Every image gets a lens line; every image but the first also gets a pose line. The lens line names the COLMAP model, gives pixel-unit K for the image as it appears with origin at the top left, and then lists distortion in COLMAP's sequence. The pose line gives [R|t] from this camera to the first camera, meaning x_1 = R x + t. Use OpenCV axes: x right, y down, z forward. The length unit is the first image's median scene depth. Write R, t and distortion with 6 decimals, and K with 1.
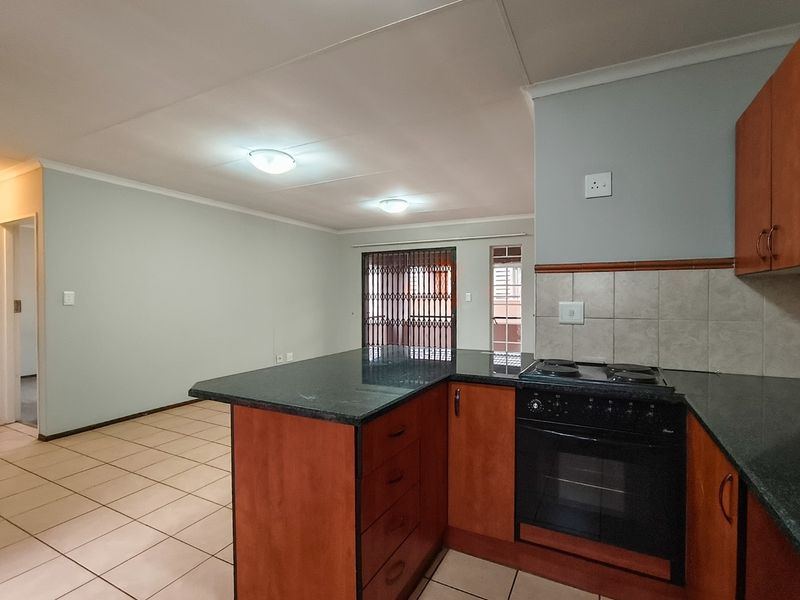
lens RADIAL K [[396.5, 0, 400.0], [0, 396.5, 300.0], [0, 0, 1]] dist [-0.001487, -0.000259]
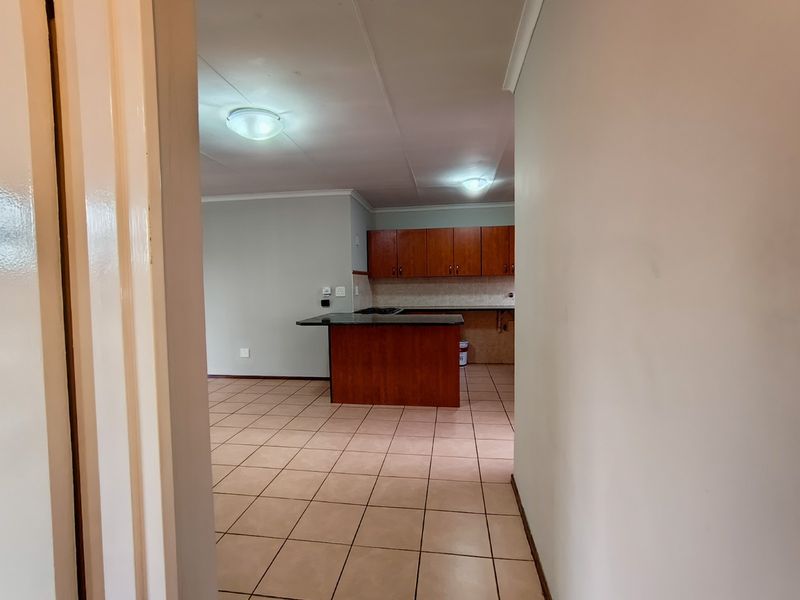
lens RADIAL K [[379.3, 0, 406.2], [0, 379.3, 298.8], [0, 0, 1]] dist [-0.003125, 0.000061]
pose [[-0.348120, -0.033714, 0.936844, -1.817183], [0.023475, 0.998726, 0.044664, -0.016755], [-0.937156, 0.037541, -0.346885, 1.501925]]
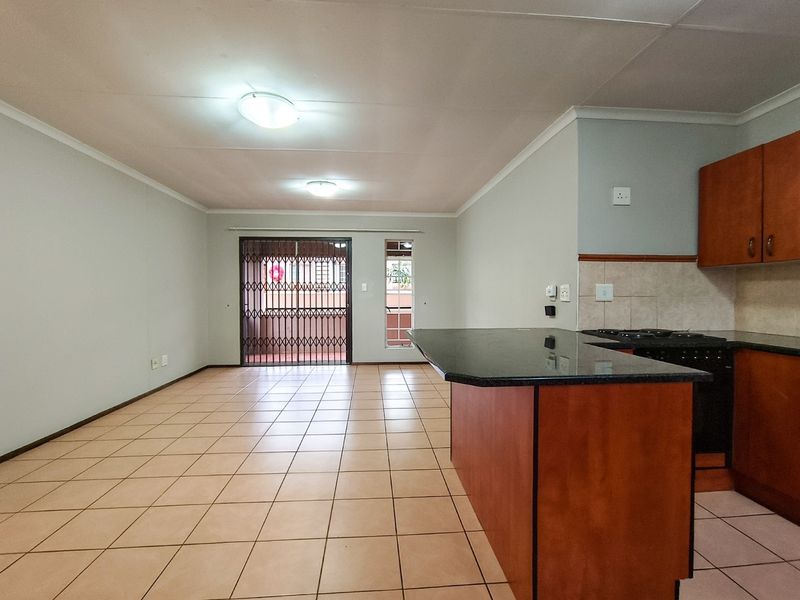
lens RADIAL K [[379.3, 0, 406.2], [0, 379.3, 298.8], [0, 0, 1]] dist [-0.003125, 0.000061]
pose [[0.846850, -0.007431, 0.531779, -0.751820], [0.002841, 0.999951, 0.009450, 0.037871], [-0.531823, -0.006492, 0.846830, 0.295667]]
